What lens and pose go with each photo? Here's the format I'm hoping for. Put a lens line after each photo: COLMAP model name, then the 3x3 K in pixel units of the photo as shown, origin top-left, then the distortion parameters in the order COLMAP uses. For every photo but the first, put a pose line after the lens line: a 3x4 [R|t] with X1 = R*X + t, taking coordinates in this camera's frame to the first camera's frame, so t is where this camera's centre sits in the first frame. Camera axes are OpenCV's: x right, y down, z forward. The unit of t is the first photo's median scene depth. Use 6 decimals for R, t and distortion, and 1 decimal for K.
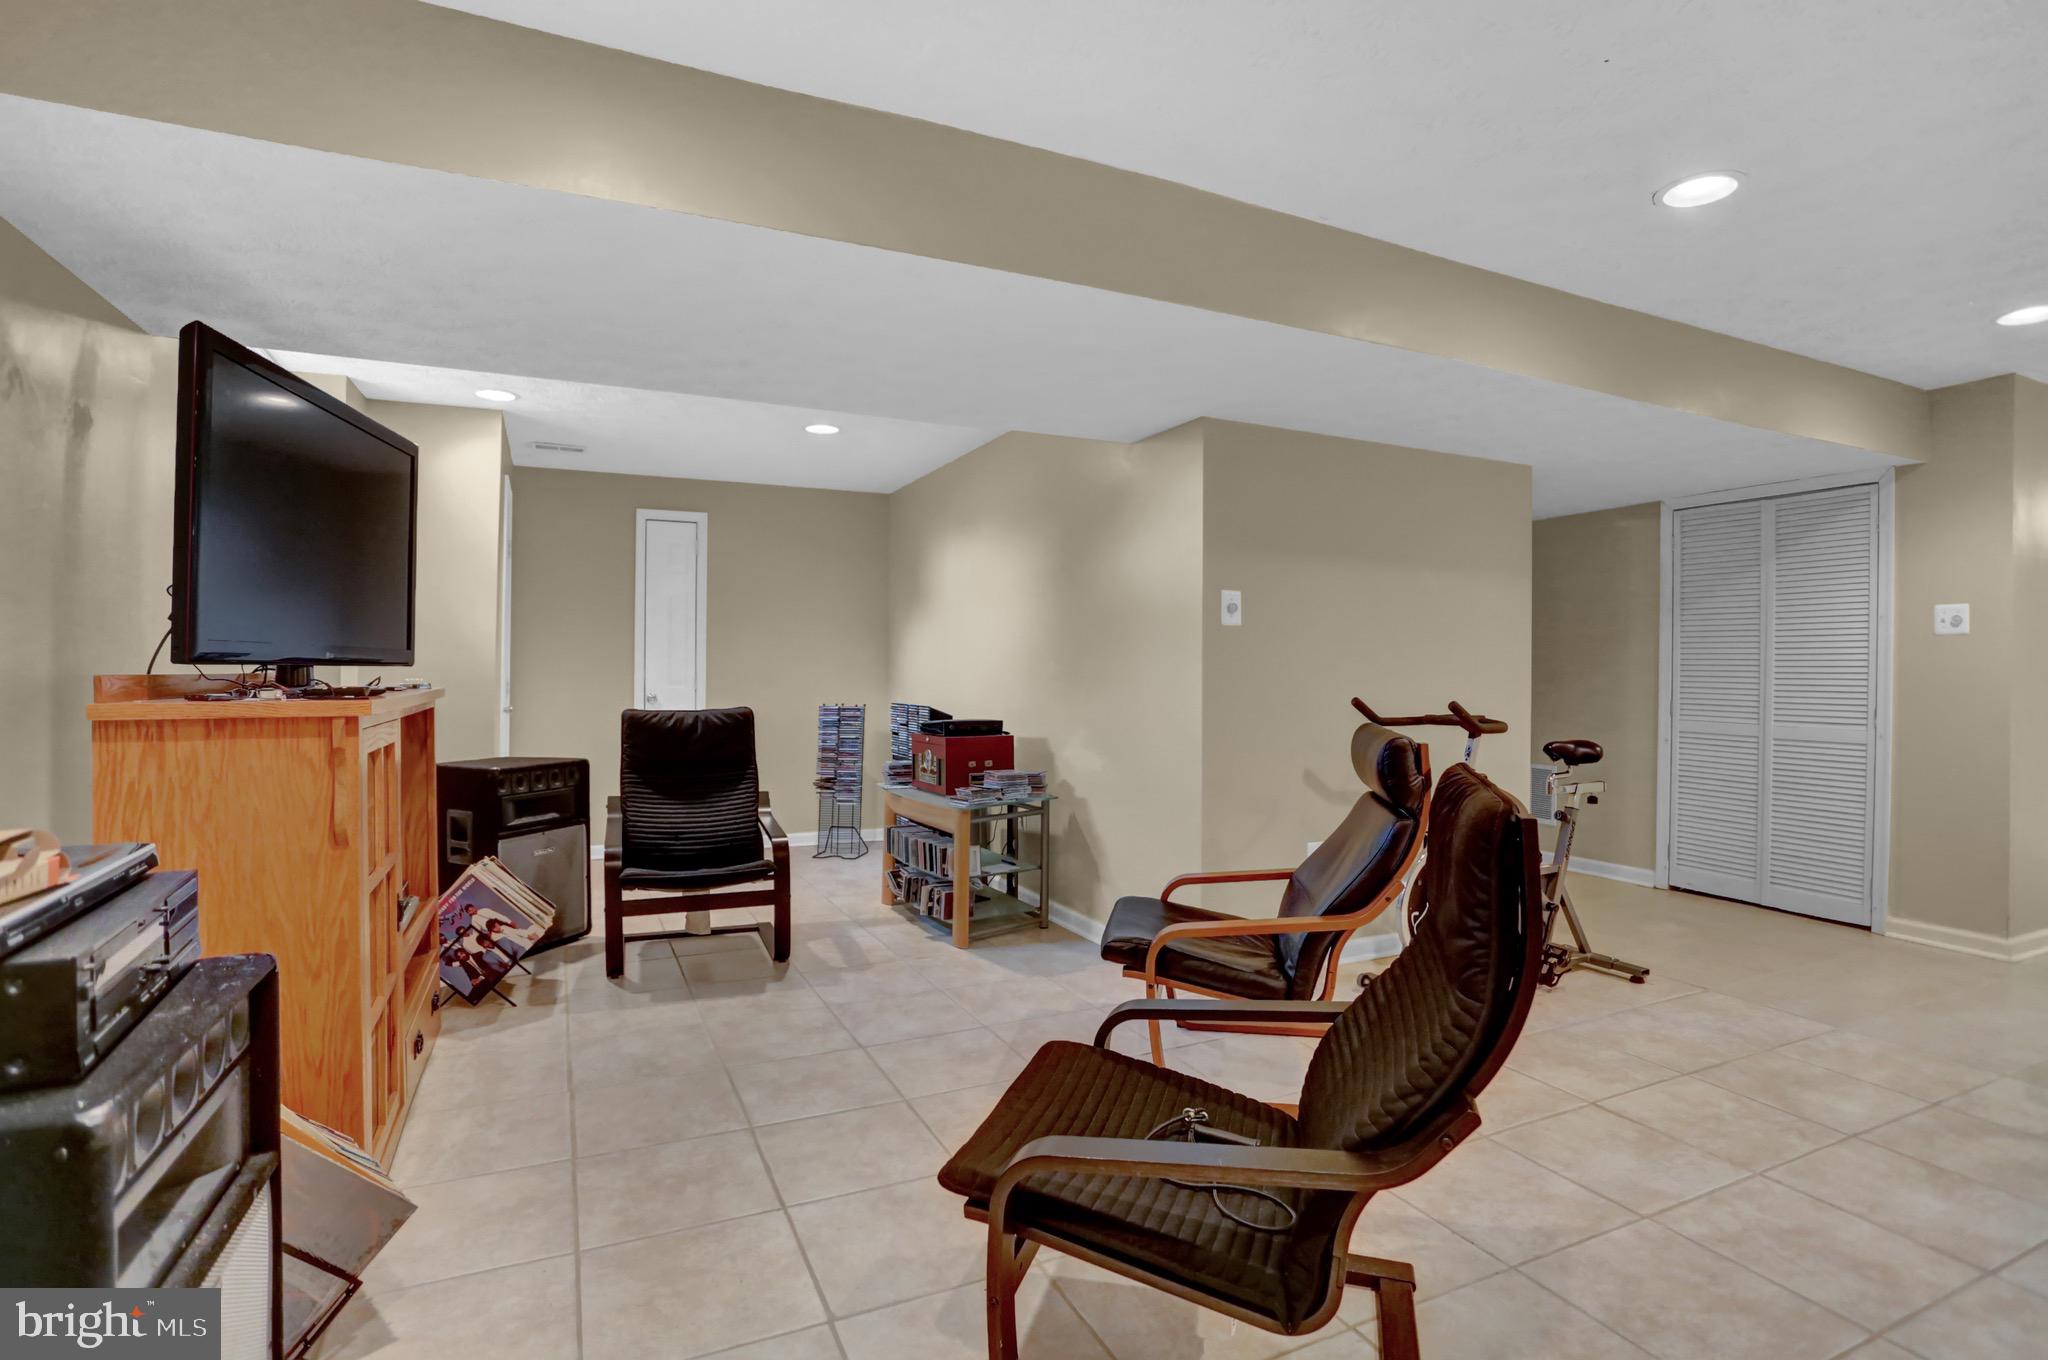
lens RADIAL K [[1005.3, 0, 1021.2], [0, 1005.3, 675.9], [0, 0, 1]] dist [-0.045609, 0.005856]
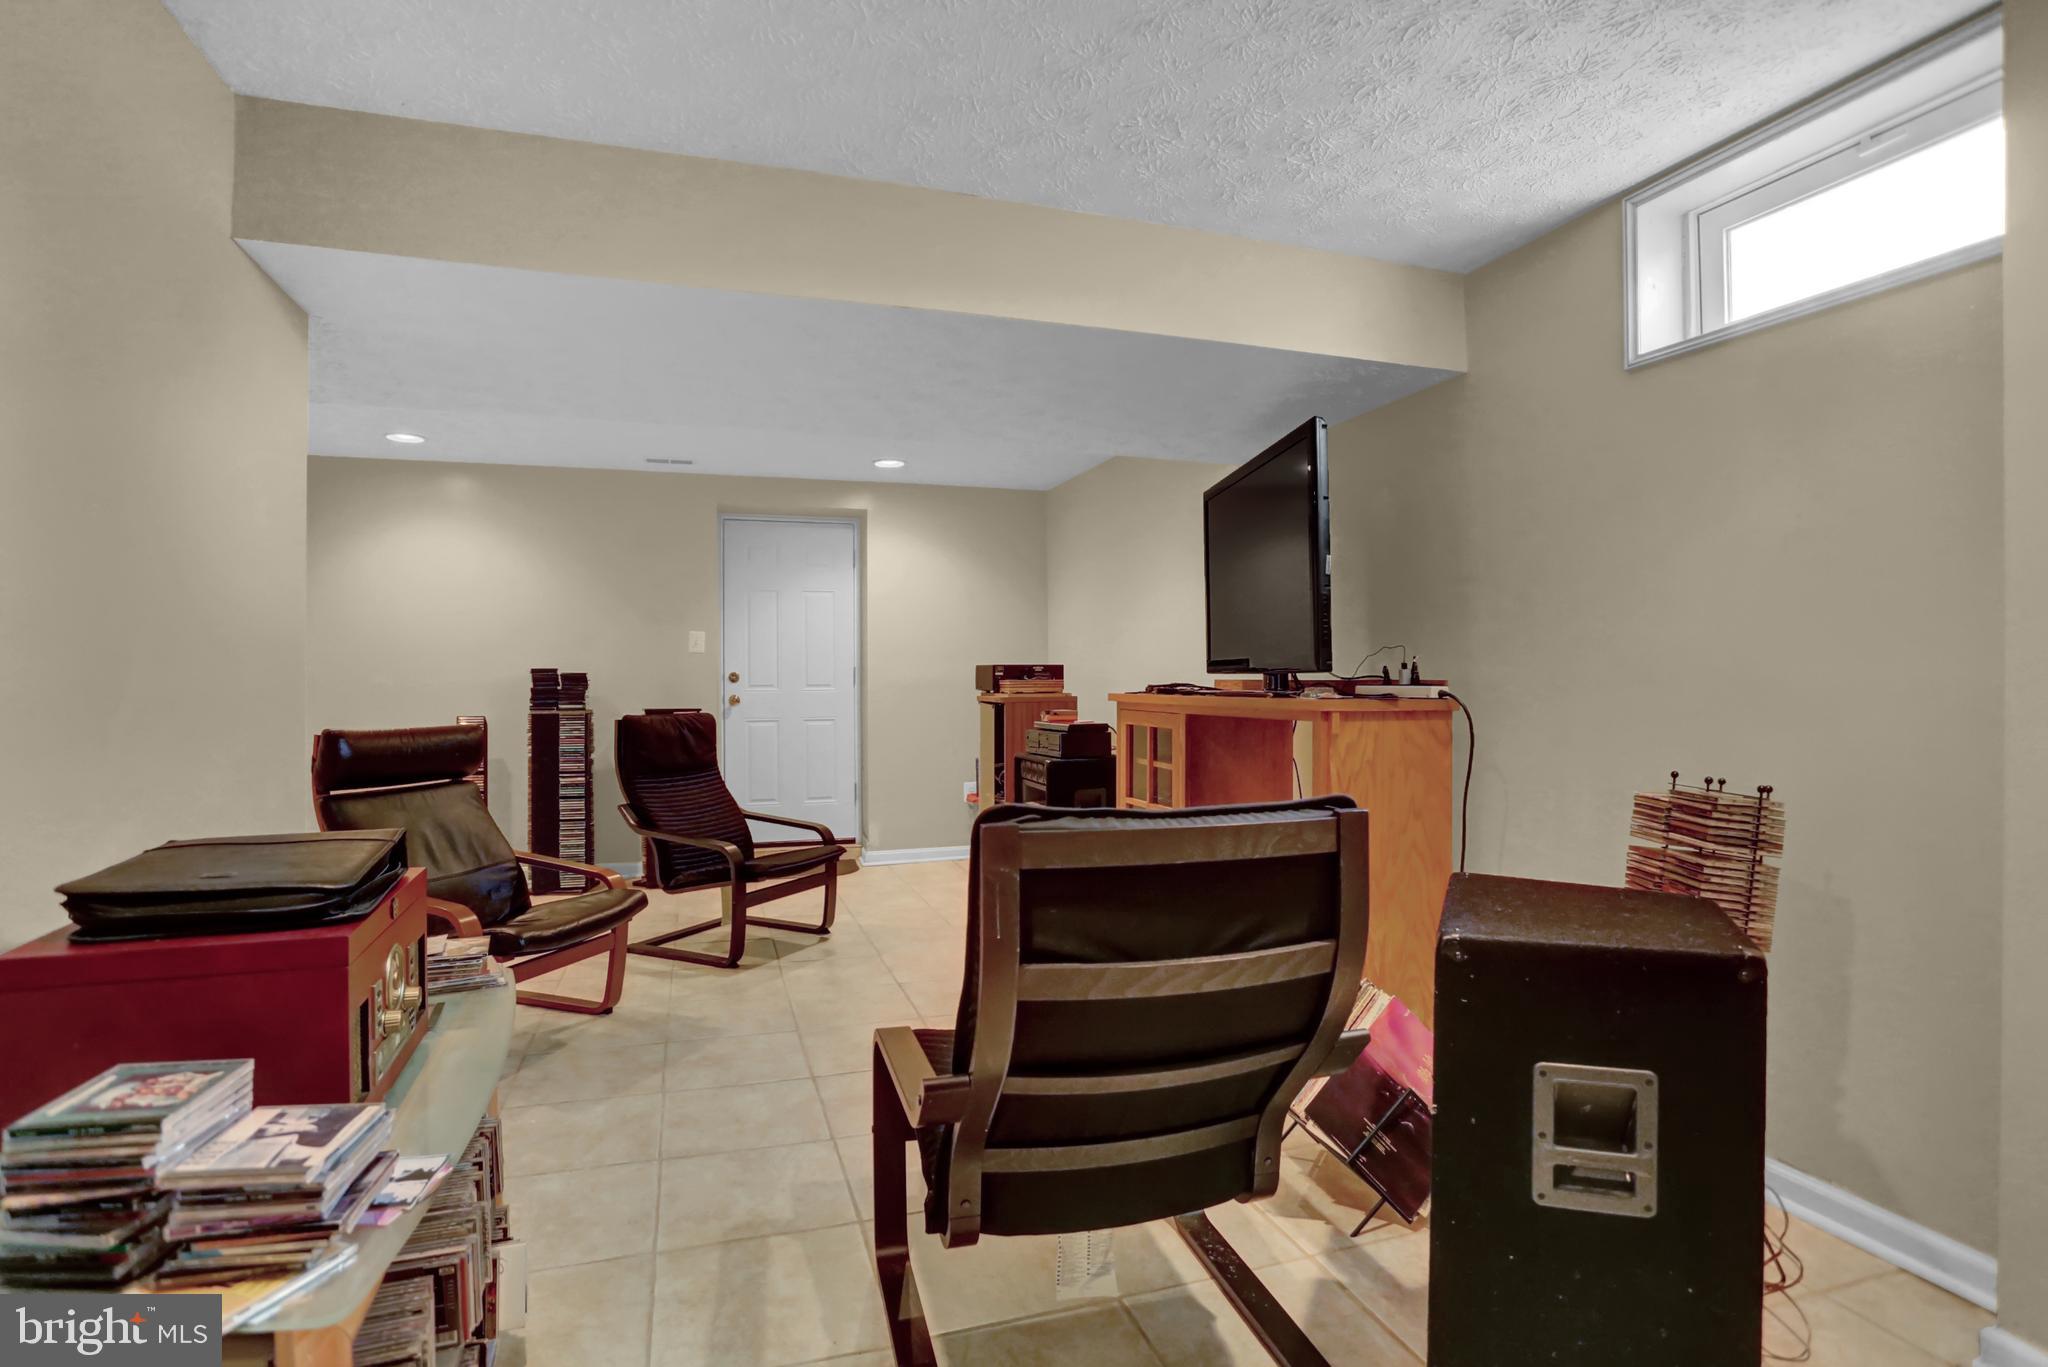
lens RADIAL K [[1005.3, 0, 1020.6], [0, 1005.3, 681.9], [0, 0, 1]] dist [-0.045609, 0.005856]
pose [[-0.992935, 0.001001, 0.118651, -0.475274], [0.001590, 0.999987, 0.004867, -0.006109], [-0.118645, 0.005022, -0.992924, 1.944568]]
